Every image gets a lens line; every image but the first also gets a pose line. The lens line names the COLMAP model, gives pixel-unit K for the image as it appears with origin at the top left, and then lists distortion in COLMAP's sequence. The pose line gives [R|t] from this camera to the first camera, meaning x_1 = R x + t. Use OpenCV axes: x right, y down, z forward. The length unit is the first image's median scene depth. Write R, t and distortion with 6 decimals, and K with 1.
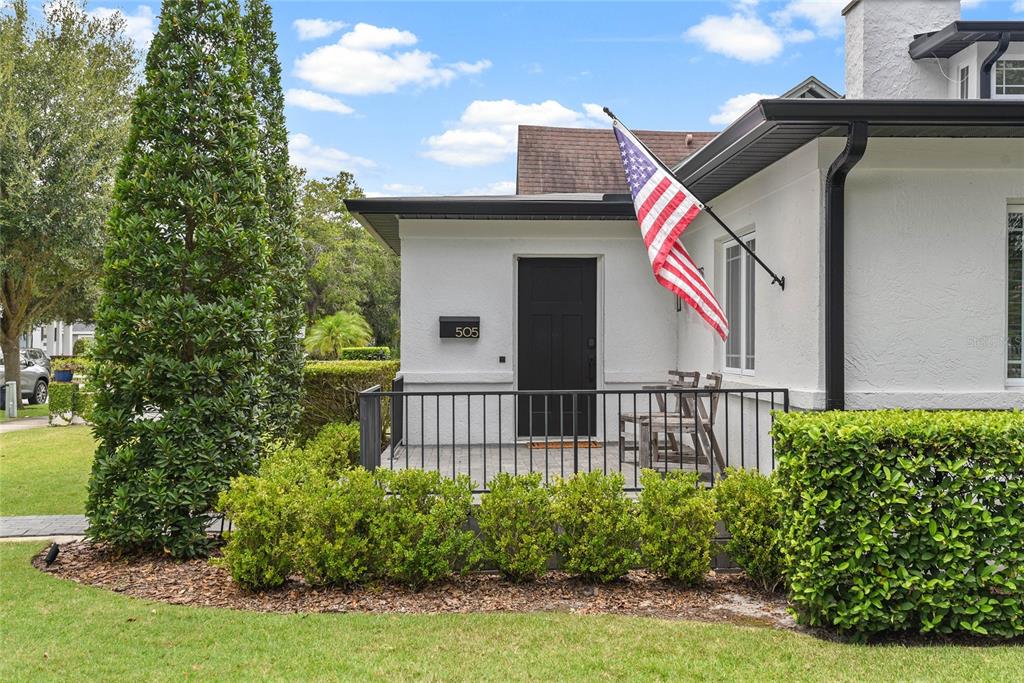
lens RADIAL K [[938.3, 0, 512.0], [0, 938.3, 341.5], [0, 0, 1]] dist [0.044070, 0.002233]
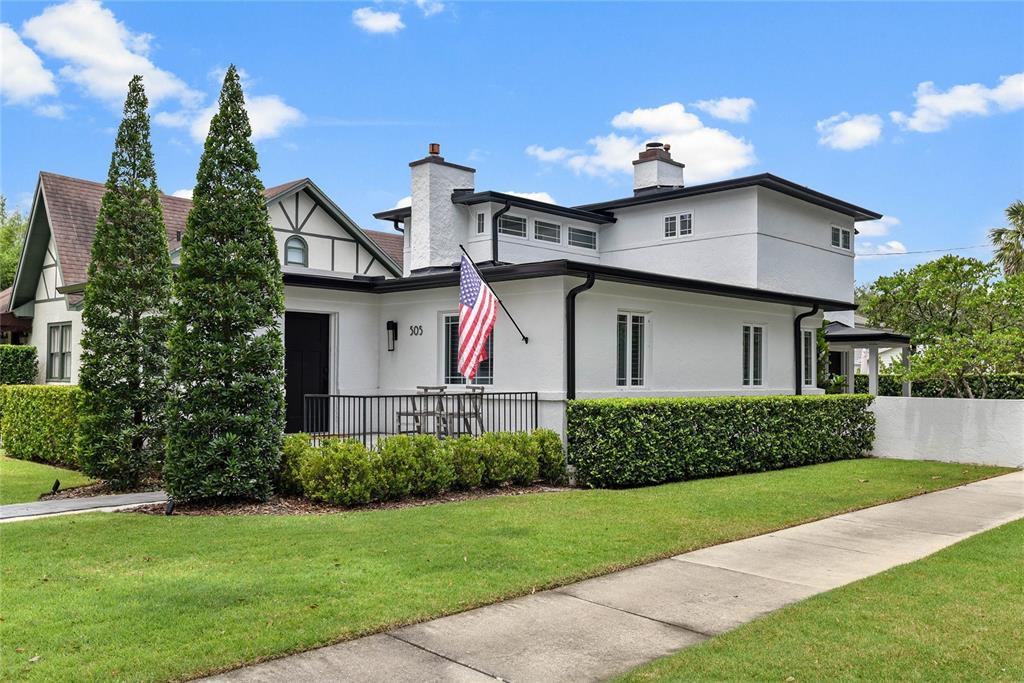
lens RADIAL K [[834.8, 0, 512.0], [0, 834.8, 341.5], [0, 0, 1]] dist [-0.001312, -0.000351]
pose [[0.746037, 0.033657, 0.665054, -0.865260], [-0.006538, 0.999044, -0.043226, 0.017266], [-0.665873, 0.027899, 0.745543, -0.293668]]
